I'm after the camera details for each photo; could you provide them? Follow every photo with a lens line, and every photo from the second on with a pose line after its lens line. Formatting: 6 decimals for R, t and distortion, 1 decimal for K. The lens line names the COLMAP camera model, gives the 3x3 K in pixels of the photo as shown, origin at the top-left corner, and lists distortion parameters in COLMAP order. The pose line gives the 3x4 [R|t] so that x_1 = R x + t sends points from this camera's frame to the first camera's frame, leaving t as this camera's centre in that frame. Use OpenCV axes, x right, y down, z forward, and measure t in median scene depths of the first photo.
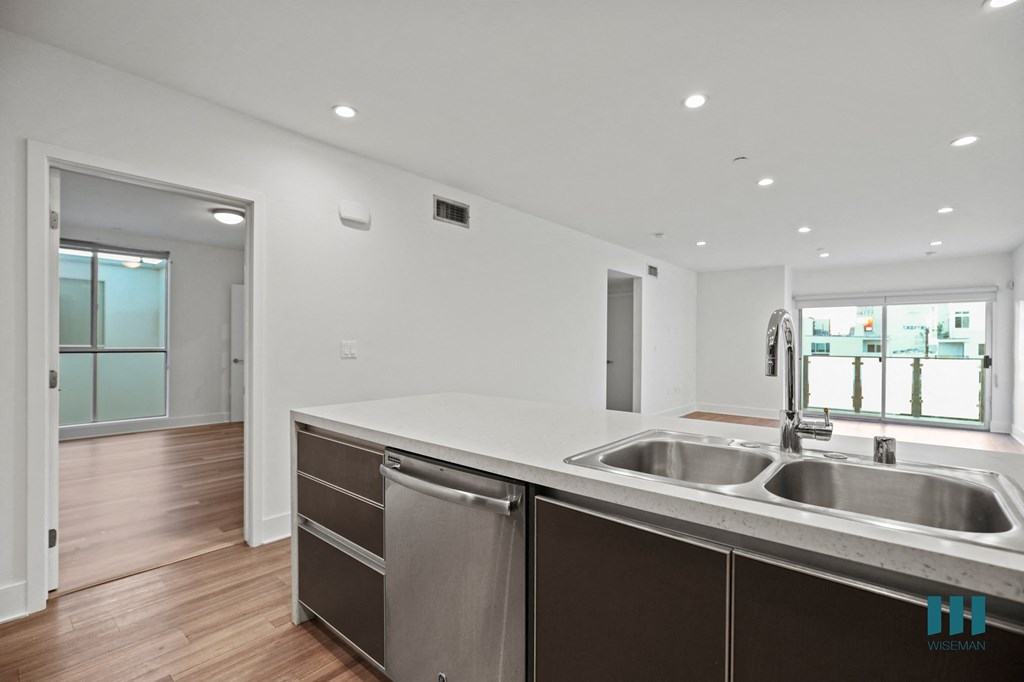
lens RADIAL K [[460.1, 0, 505.2], [0, 460.1, 350.0], [0, 0, 1]] dist [-0.000239, 0.000022]
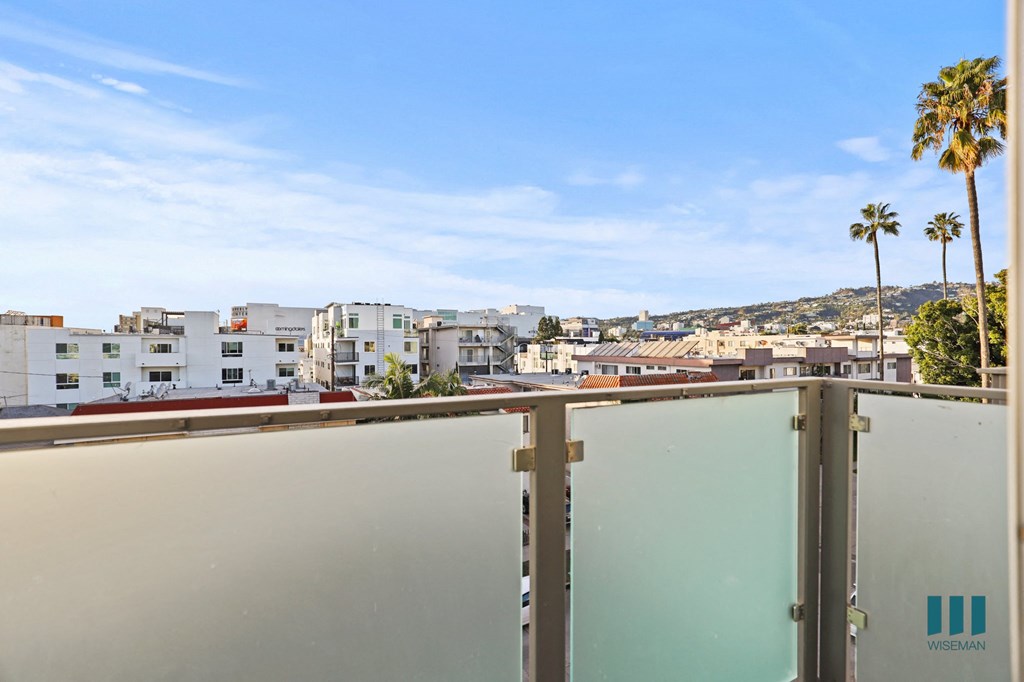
lens RADIAL K [[460.1, 0, 505.2], [0, 460.1, 350.0], [0, 0, 1]] dist [-0.000239, 0.000022]
pose [[0.434663, -0.005303, 0.900578, 0.785113], [0.003732, 0.999985, 0.004088, 0.003924], [-0.900585, 0.001584, 0.434676, 0.962669]]
